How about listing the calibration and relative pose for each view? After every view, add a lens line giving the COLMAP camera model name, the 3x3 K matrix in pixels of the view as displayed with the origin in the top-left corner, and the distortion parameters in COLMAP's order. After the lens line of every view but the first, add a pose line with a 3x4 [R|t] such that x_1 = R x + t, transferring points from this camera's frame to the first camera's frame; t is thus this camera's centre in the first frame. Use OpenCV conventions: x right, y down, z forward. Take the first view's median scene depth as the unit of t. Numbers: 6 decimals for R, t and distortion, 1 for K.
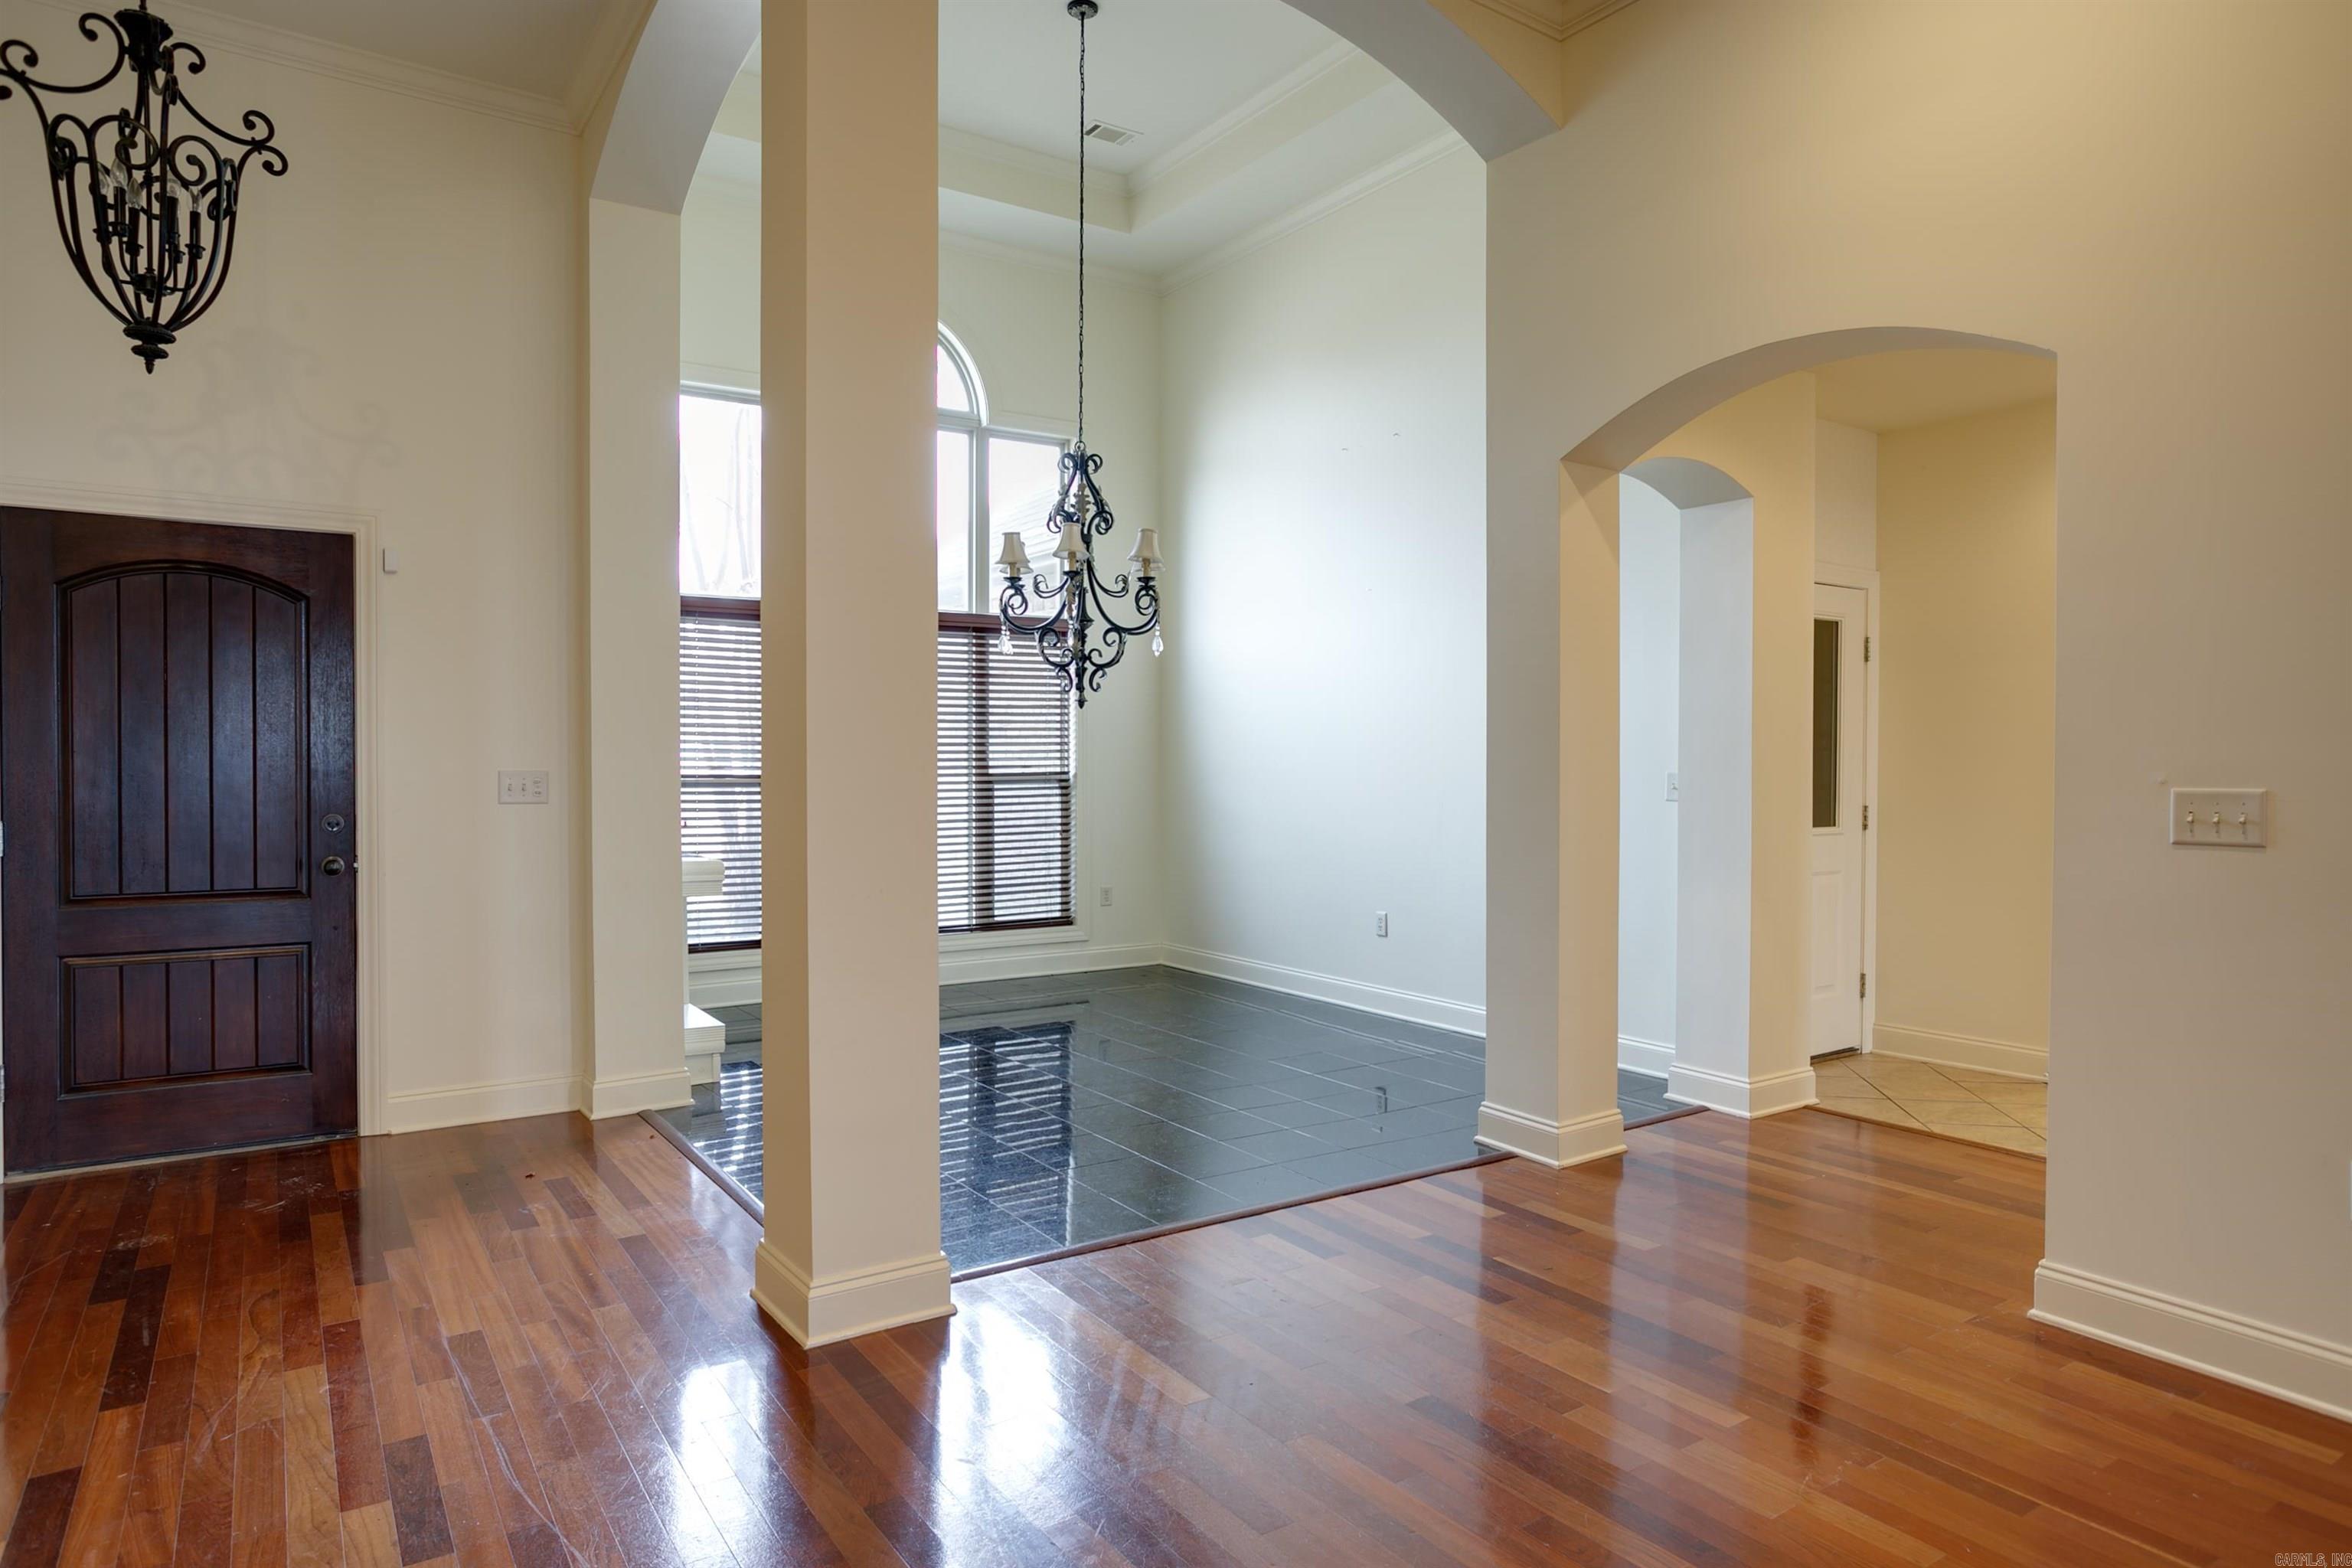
lens RADIAL K [[1461.2, 0, 1186.3], [0, 1461.2, 802.0], [0, 0, 1]] dist [-0.045504, 0.047883]
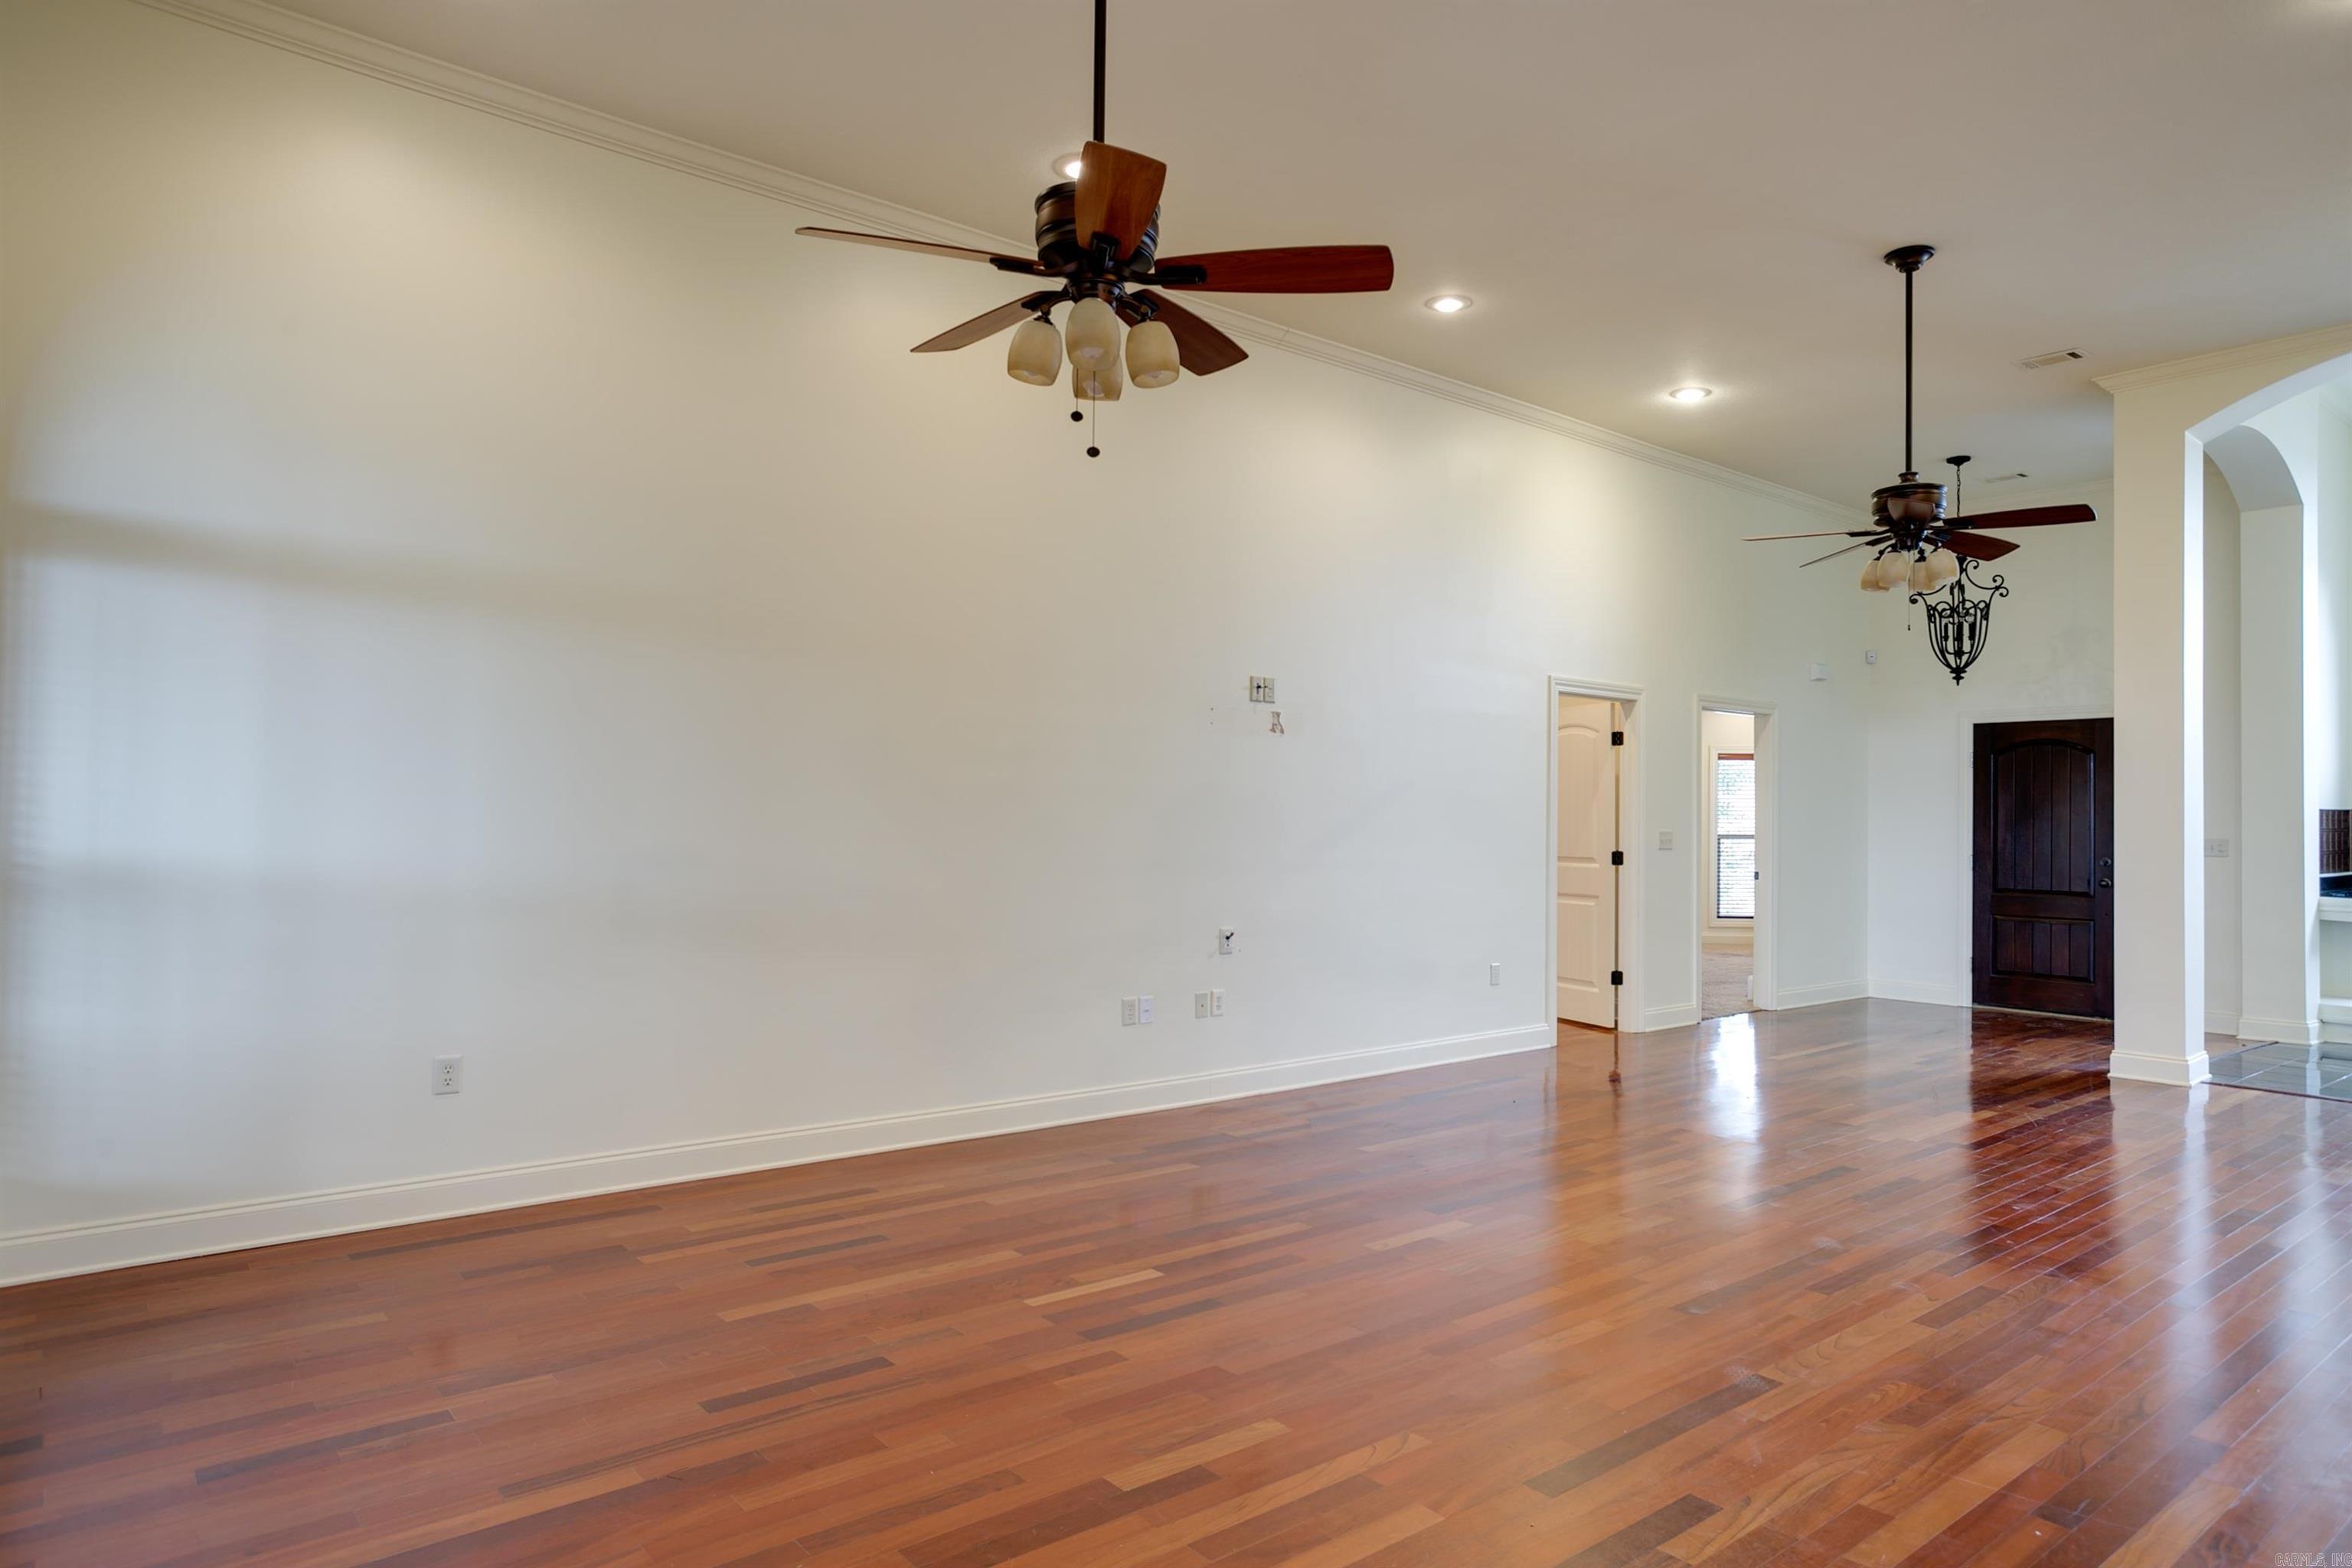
lens RADIAL K [[1555.5, 0, 1177.0], [0, 1555.5, 792.8], [0, 0, 1]] dist [-0.042411, 0.057866]
pose [[0.134840, -0.017913, -0.990705, 1.491753], [-0.029500, 0.999321, -0.022083, 0.005226], [0.990428, 0.032203, 0.134220, -0.628726]]
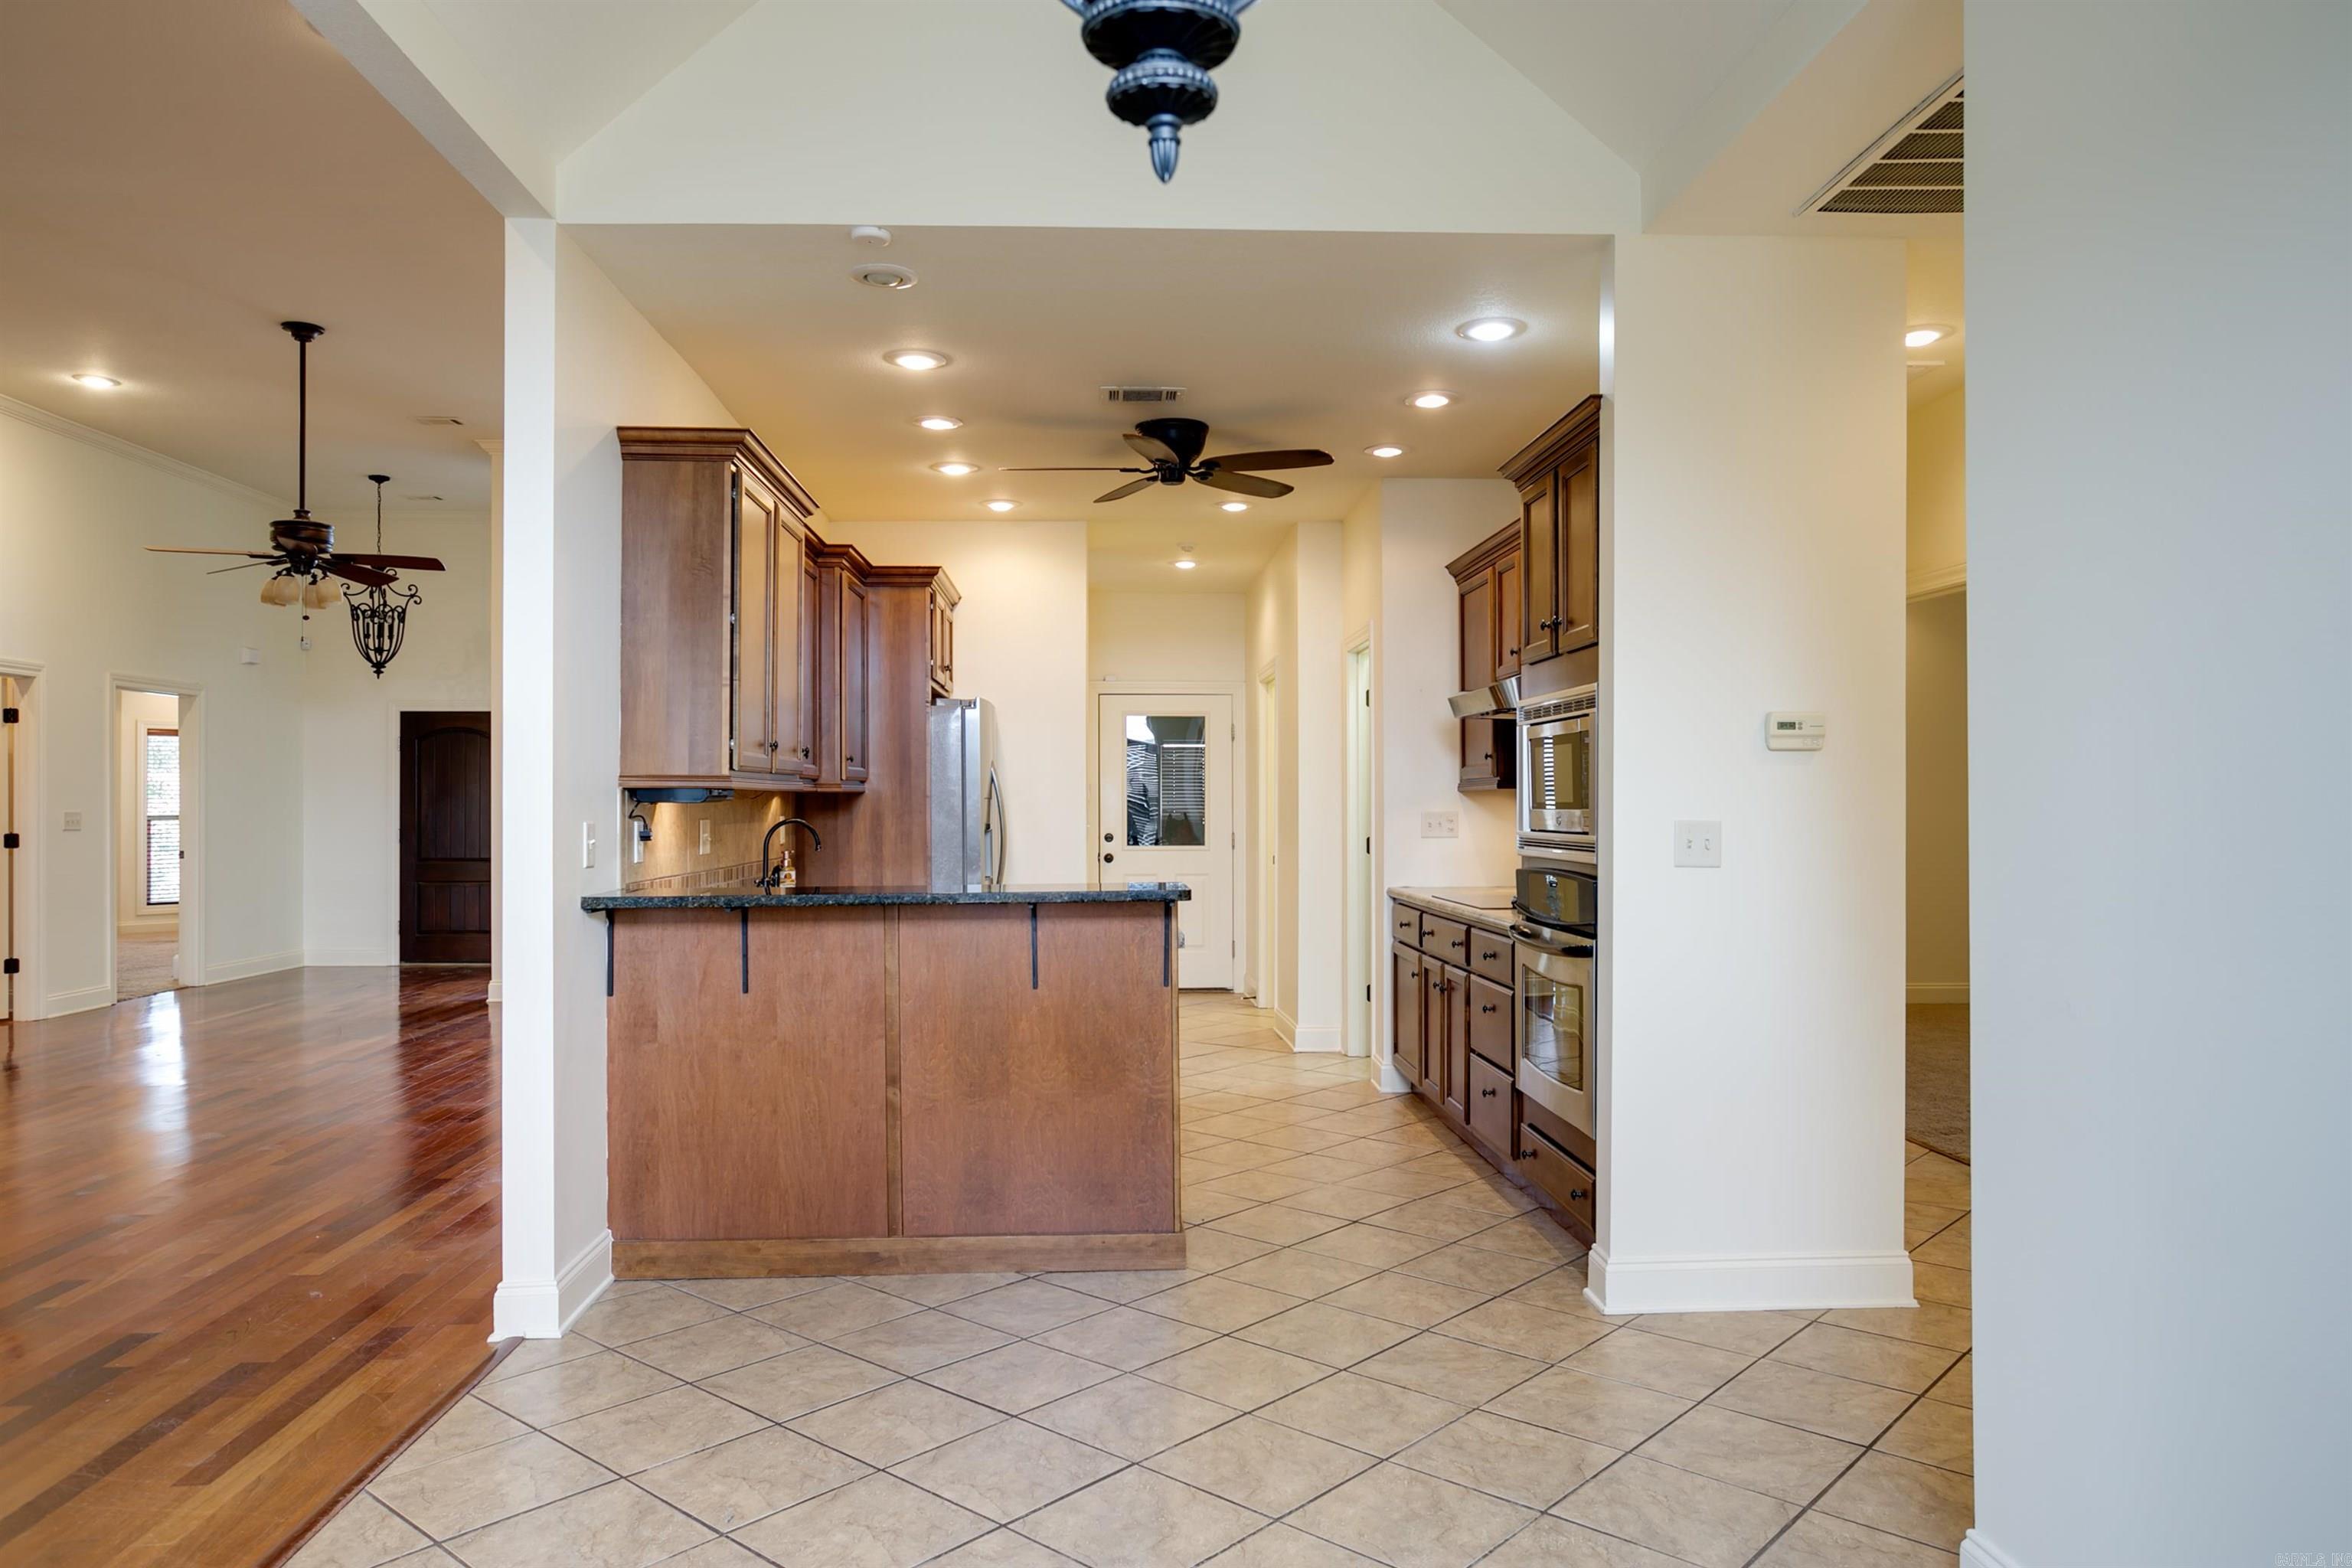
lens RADIAL K [[1555.5, 0, 1177.0], [0, 1555.5, 792.8], [0, 0, 1]] dist [-0.042411, 0.057866]
pose [[0.869837, -0.008052, -0.493273, 1.810630], [-0.004860, 0.999678, -0.024887, 0.010153], [0.493315, 0.024045, 0.869518, -0.760226]]
